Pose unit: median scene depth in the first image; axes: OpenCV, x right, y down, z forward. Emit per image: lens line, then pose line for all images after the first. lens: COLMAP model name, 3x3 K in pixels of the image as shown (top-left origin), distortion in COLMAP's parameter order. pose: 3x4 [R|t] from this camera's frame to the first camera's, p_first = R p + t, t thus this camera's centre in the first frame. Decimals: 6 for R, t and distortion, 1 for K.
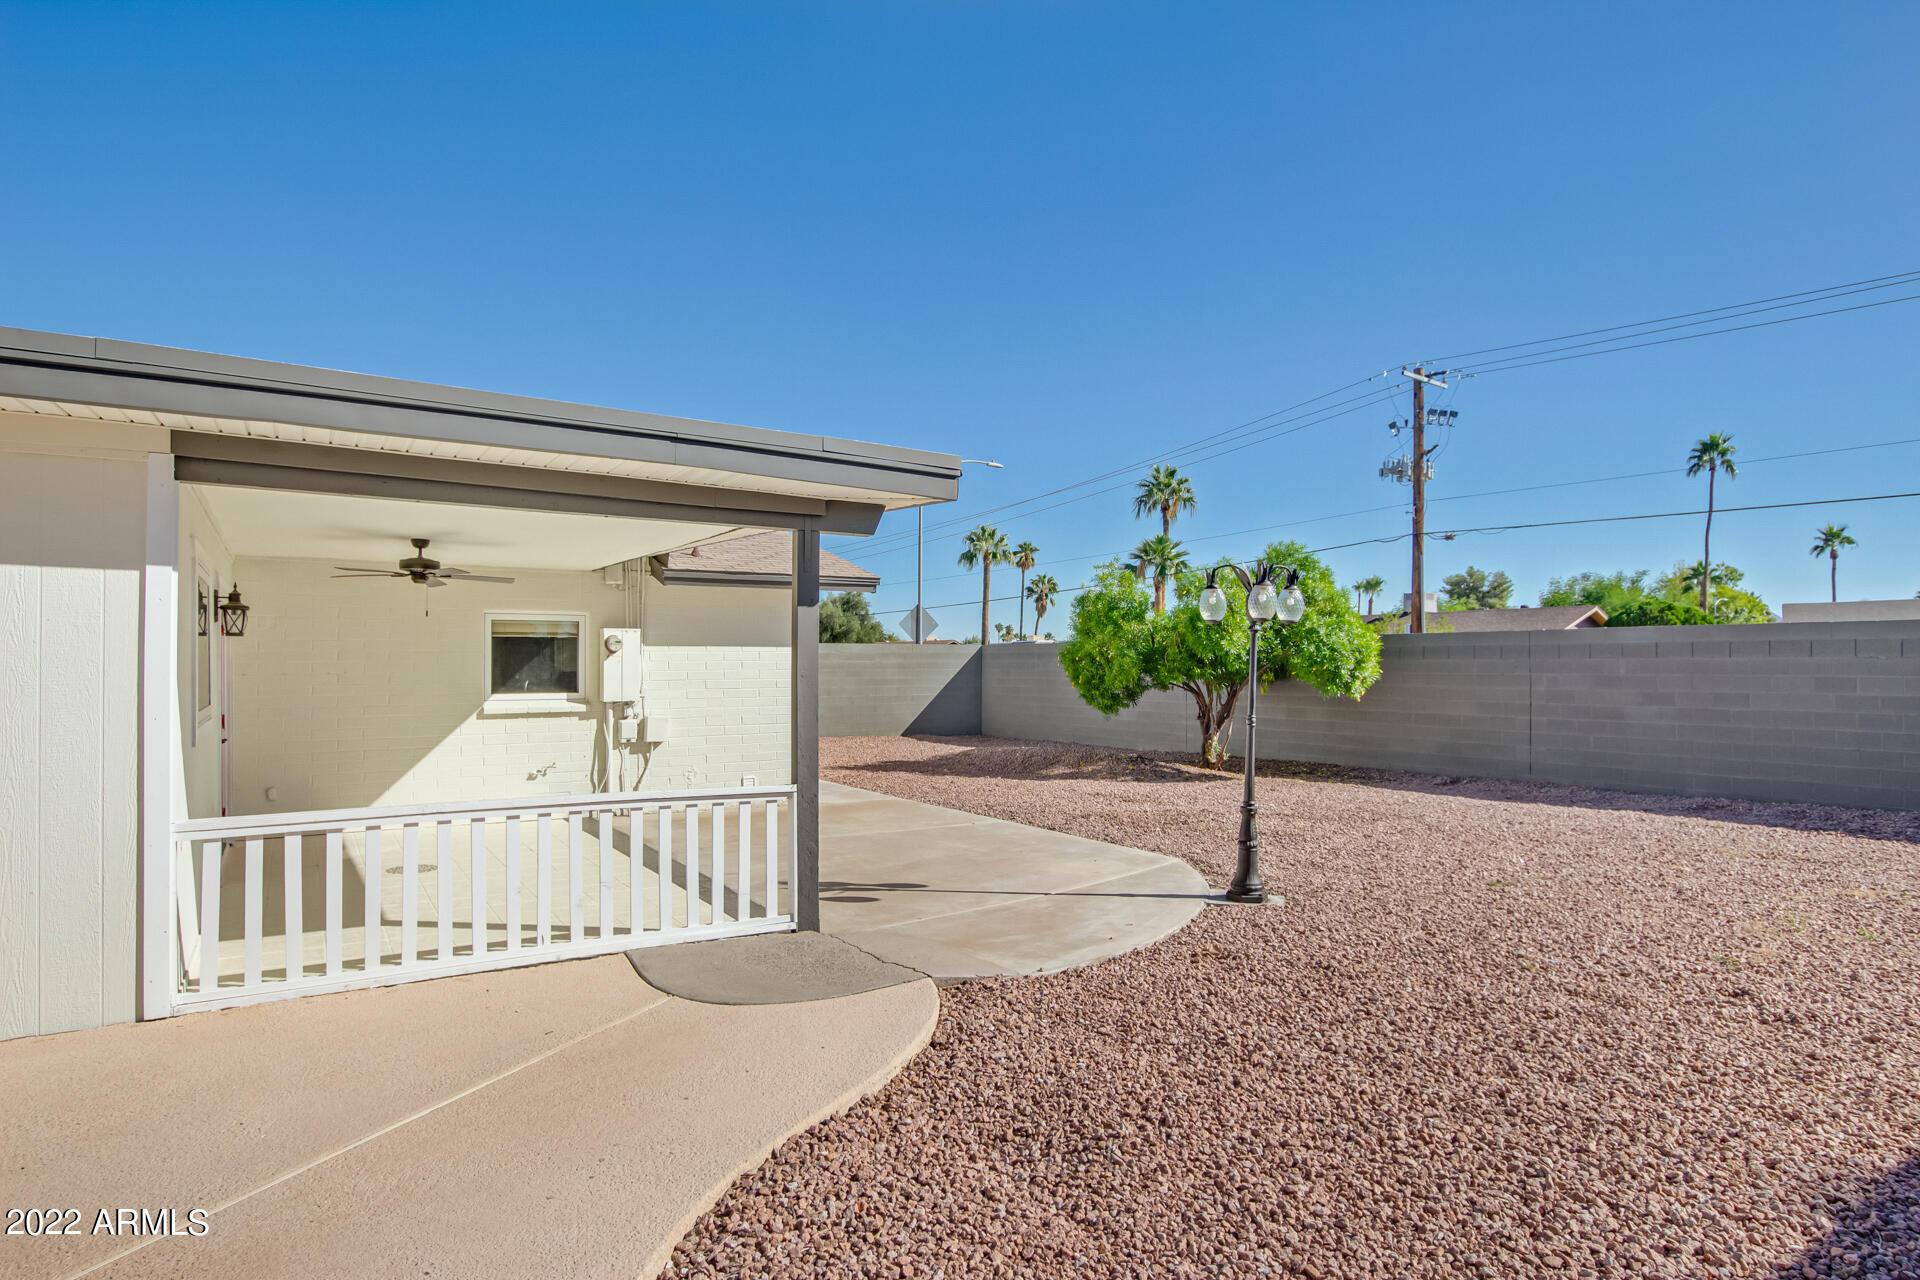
lens RADIAL K [[1002.1, 0, 1018.7], [0, 1002.1, 653.6], [0, 0, 1]] dist [0.000223, -0.000036]
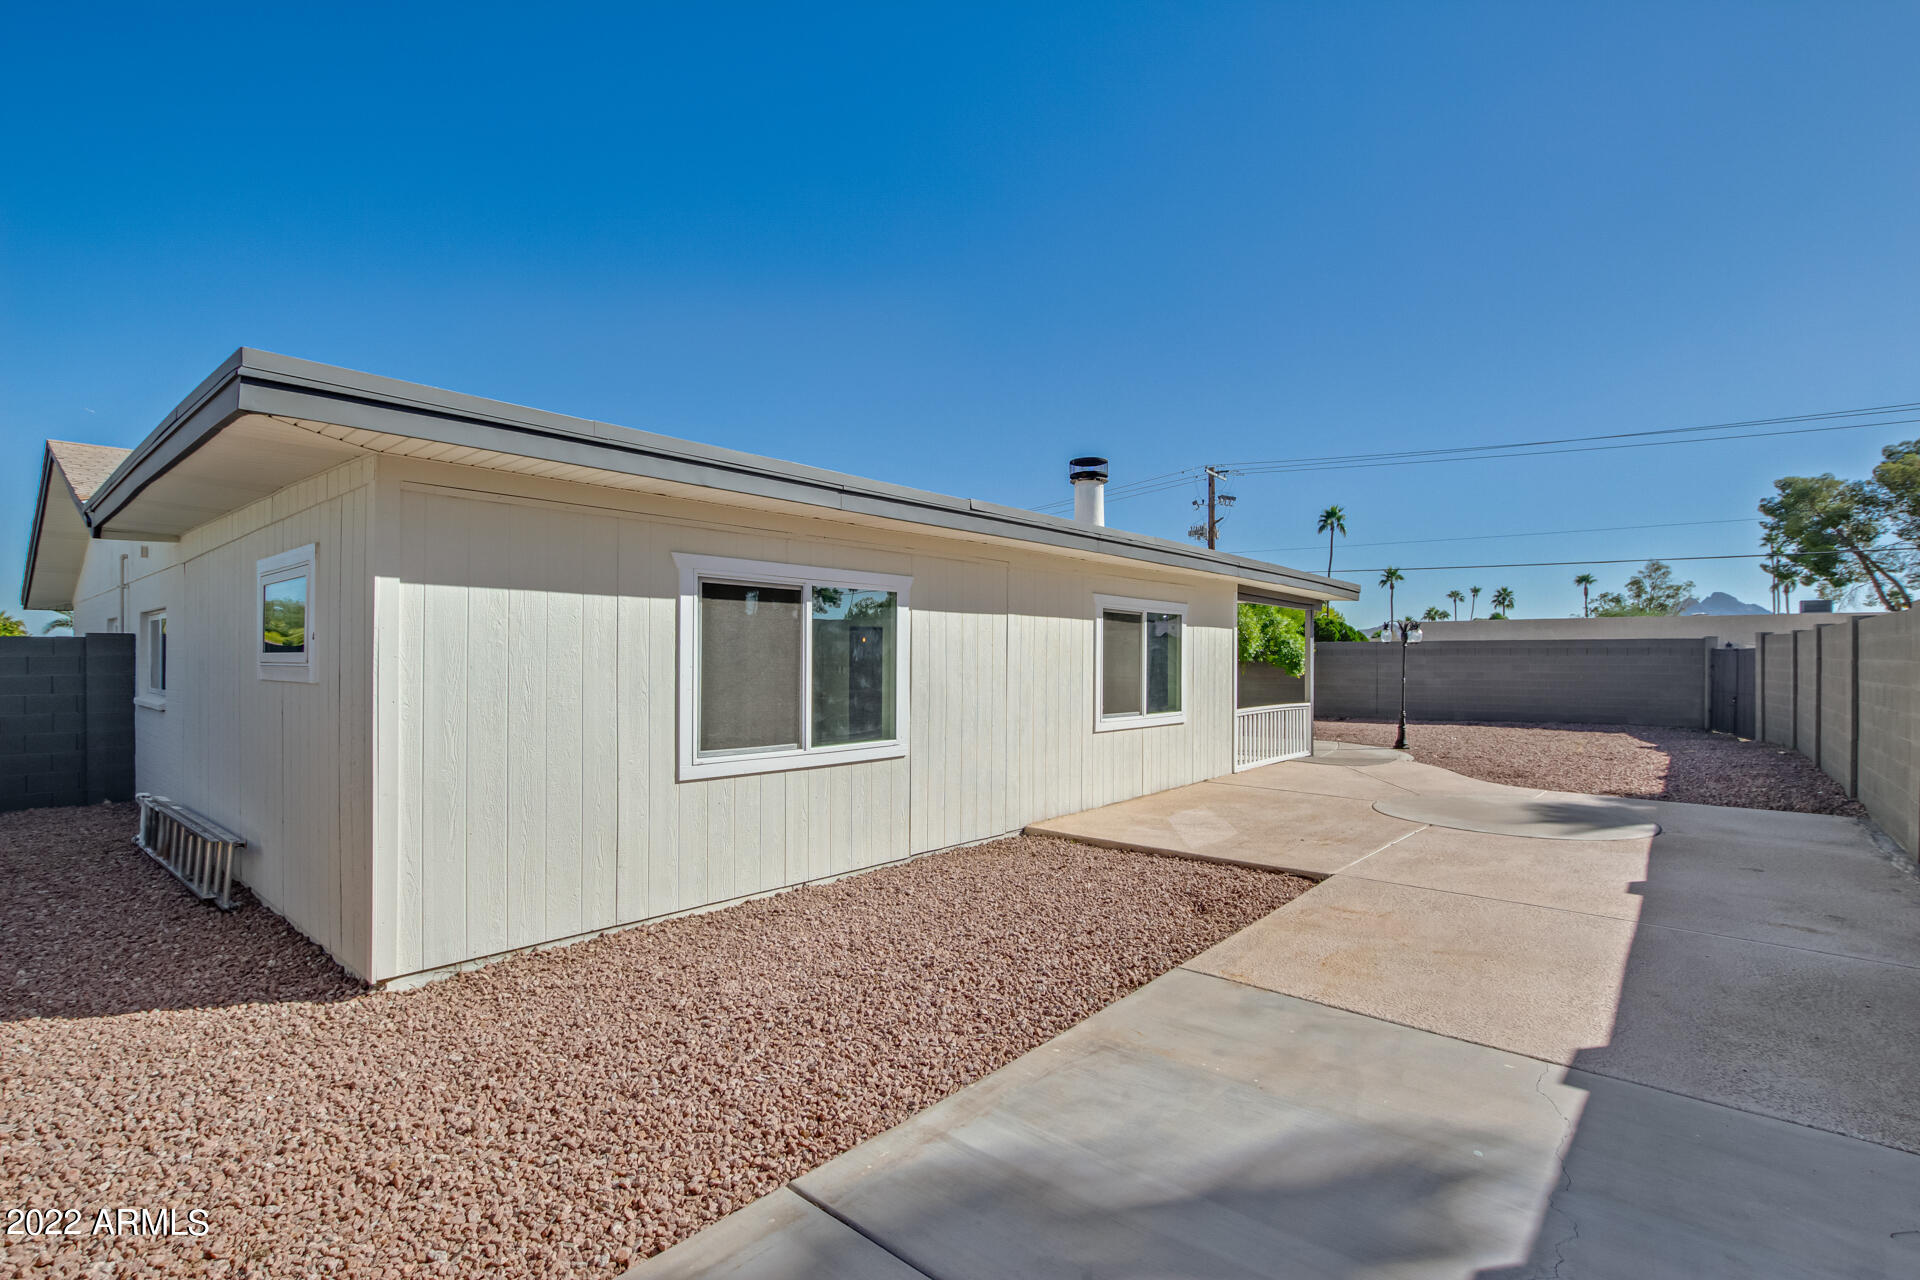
lens RADIAL K [[873.5, 0, 957.8], [0, 873.5, 652.2], [0, 0, 1]] dist [0.000900, 0.000138]
pose [[0.963550, 0.003168, 0.267510, -0.342386], [-0.004514, 0.999980, 0.004416, -0.002527], [-0.267490, -0.005463, 0.963545, -0.201311]]
